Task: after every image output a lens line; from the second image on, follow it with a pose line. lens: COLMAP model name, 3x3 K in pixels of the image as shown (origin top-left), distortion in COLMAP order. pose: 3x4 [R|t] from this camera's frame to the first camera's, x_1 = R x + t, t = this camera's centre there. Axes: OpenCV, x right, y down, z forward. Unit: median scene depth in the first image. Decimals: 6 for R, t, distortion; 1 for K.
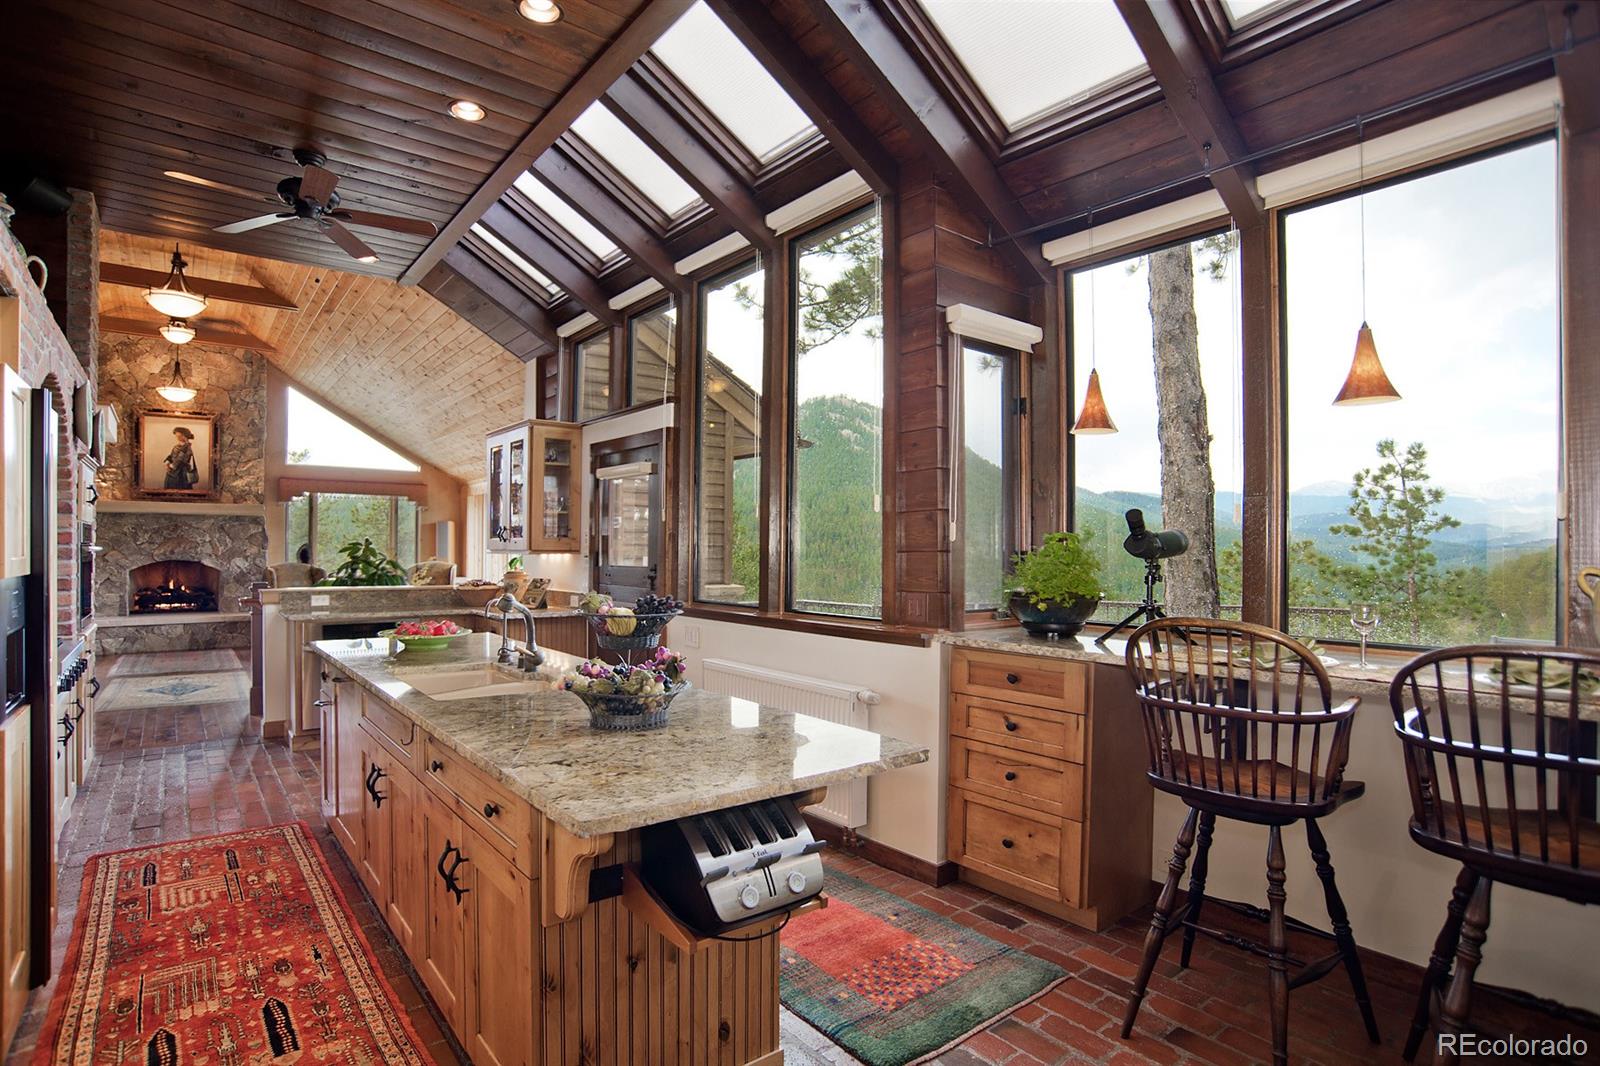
lens RADIAL K [[828.4, 0, 798.8], [0, 828.4, 561.7], [0, 0, 1]] dist [-0.000521, 0.001294]
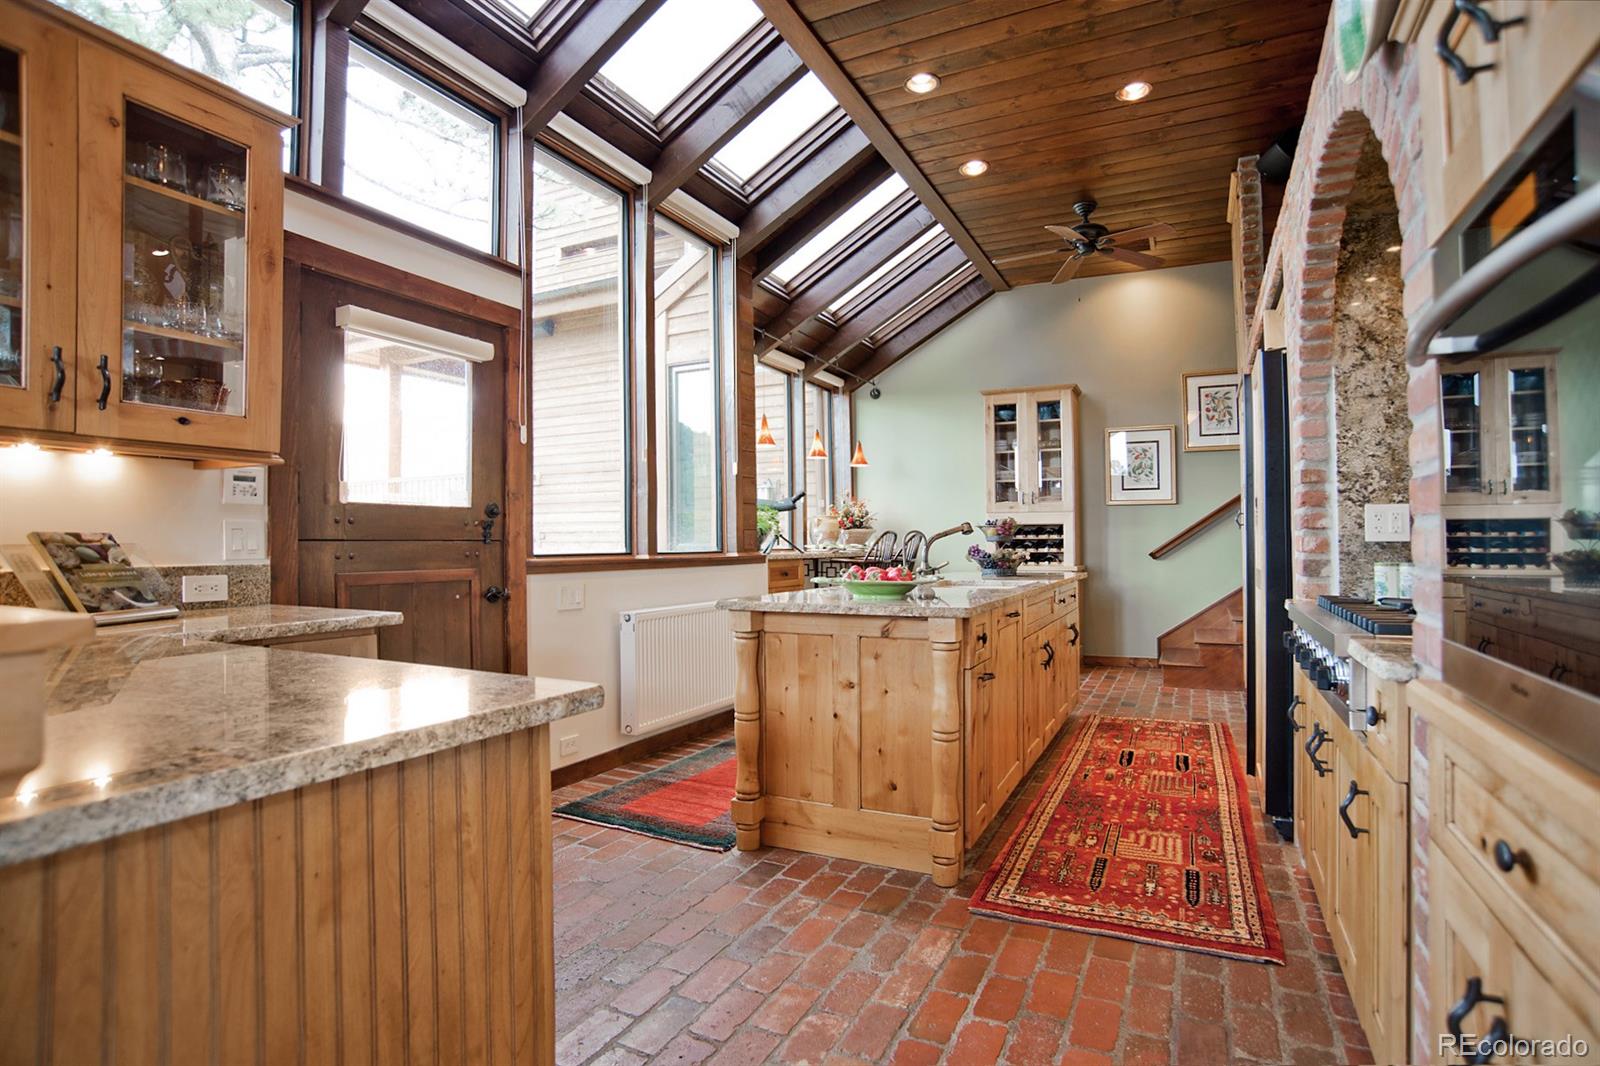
lens RADIAL K [[806.3, 0, 800.0], [0, 806.3, 533.0], [0, 0, 1]] dist [-0.000571, -0.000162]
pose [[-0.447739, 0.006176, 0.894143, -1.344561], [-0.000725, 0.999973, -0.007270, 0.058834], [-0.894164, -0.003903, -0.447722, 1.731173]]
